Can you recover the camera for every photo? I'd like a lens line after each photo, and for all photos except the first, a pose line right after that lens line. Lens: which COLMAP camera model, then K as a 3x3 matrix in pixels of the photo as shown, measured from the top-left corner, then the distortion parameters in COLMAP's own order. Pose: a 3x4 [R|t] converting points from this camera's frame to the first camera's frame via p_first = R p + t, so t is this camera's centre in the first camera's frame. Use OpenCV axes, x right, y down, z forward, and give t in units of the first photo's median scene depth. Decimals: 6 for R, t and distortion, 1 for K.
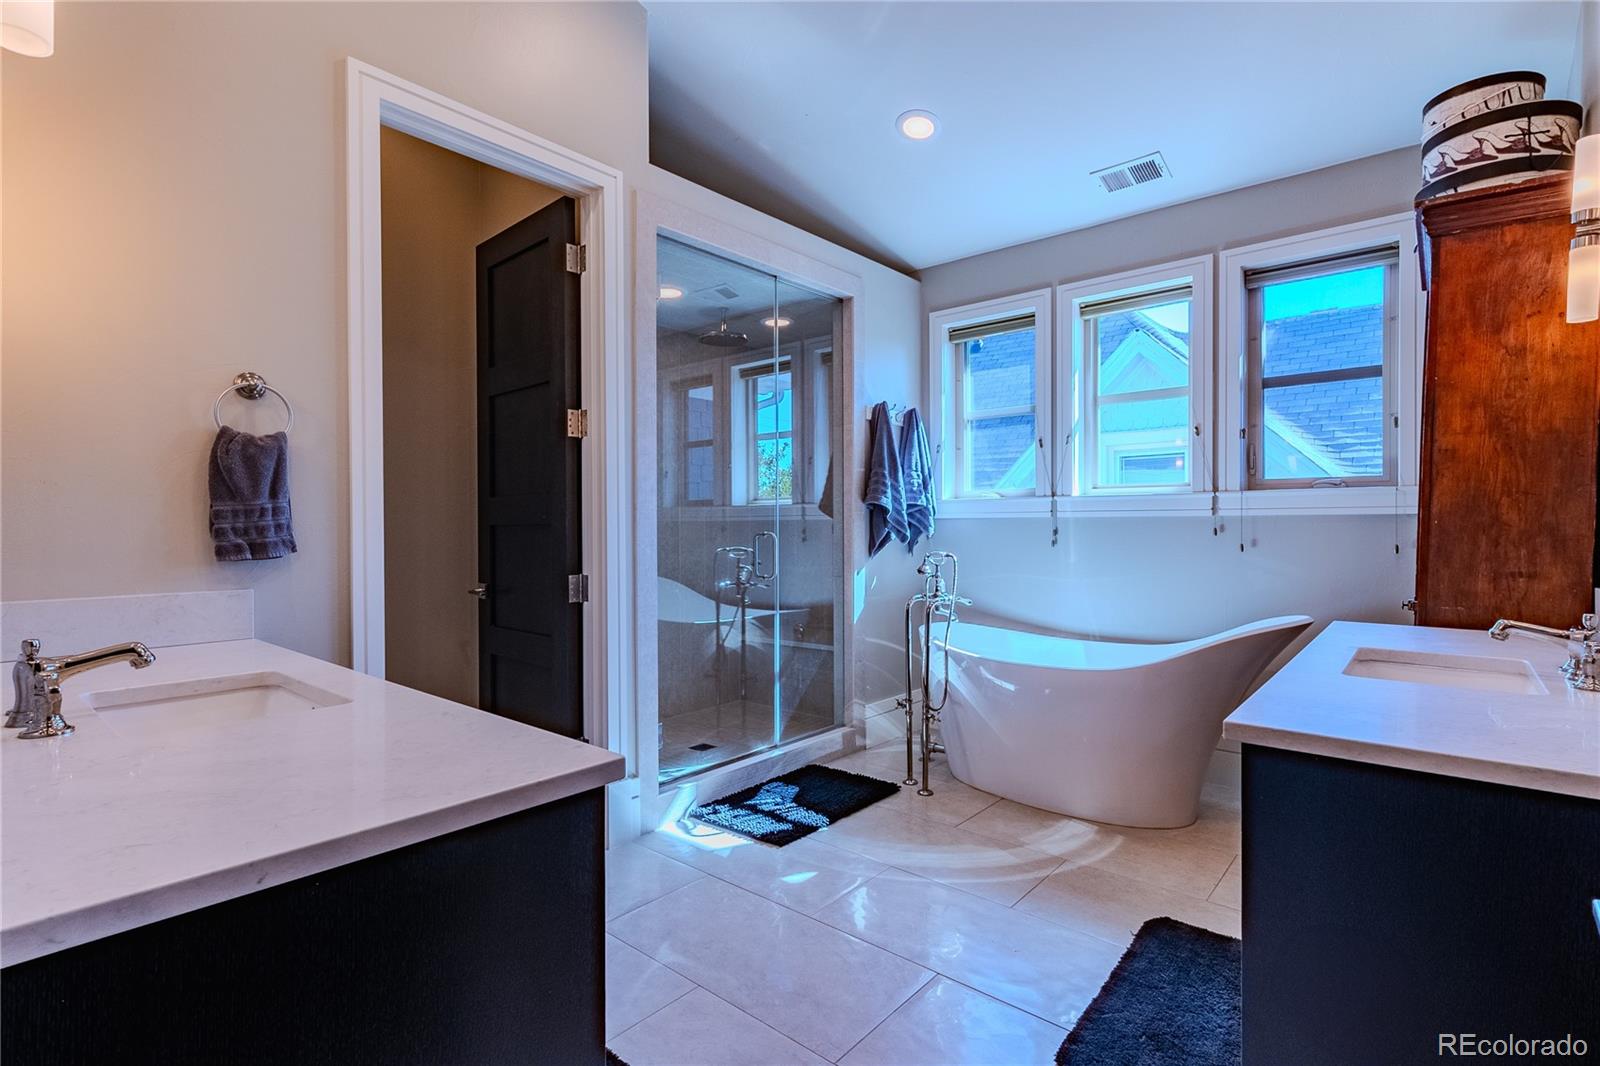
lens RADIAL K [[772.4, 0, 805.9], [0, 772.4, 531.1], [0, 0, 1]] dist [0.016095, 0.000542]
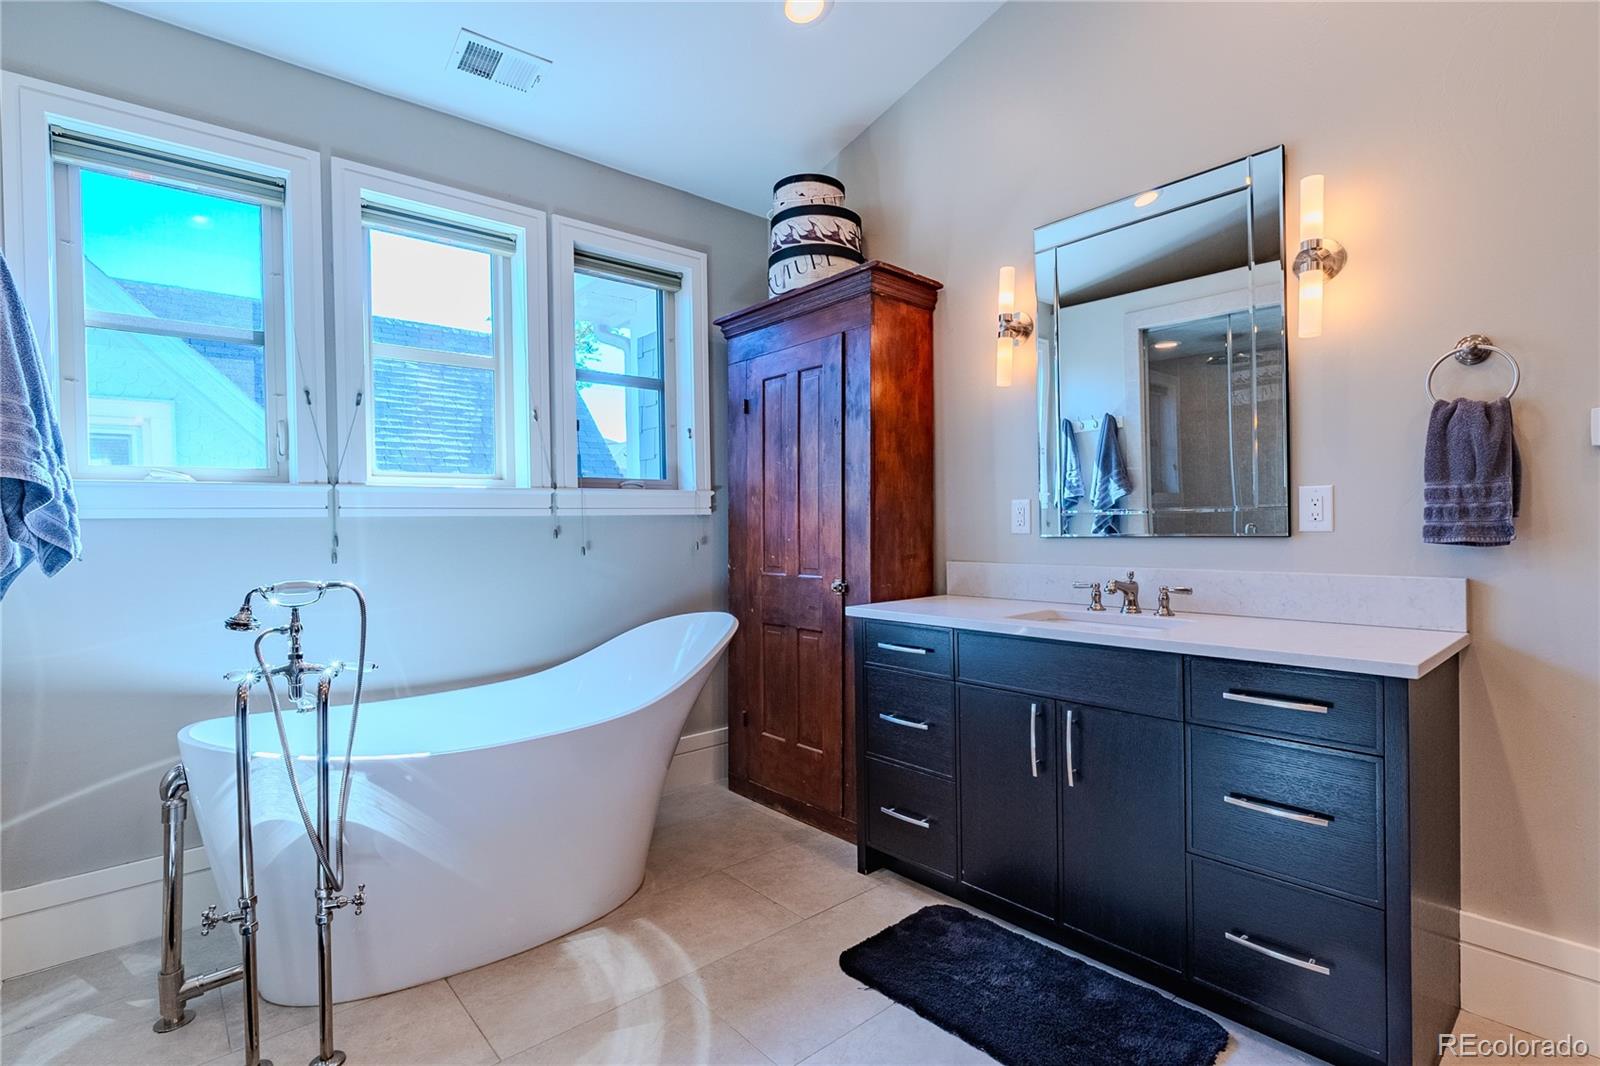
lens RADIAL K [[753.8, 0, 806.1], [0, 753.8, 527.2], [0, 0, 1]] dist [0.000679, -0.000030]
pose [[0.138719, -0.003192, 0.990327, -0.282253], [0.023245, 0.999730, -0.000034, -0.000473], [-0.990059, 0.023025, 0.138756, 0.619499]]
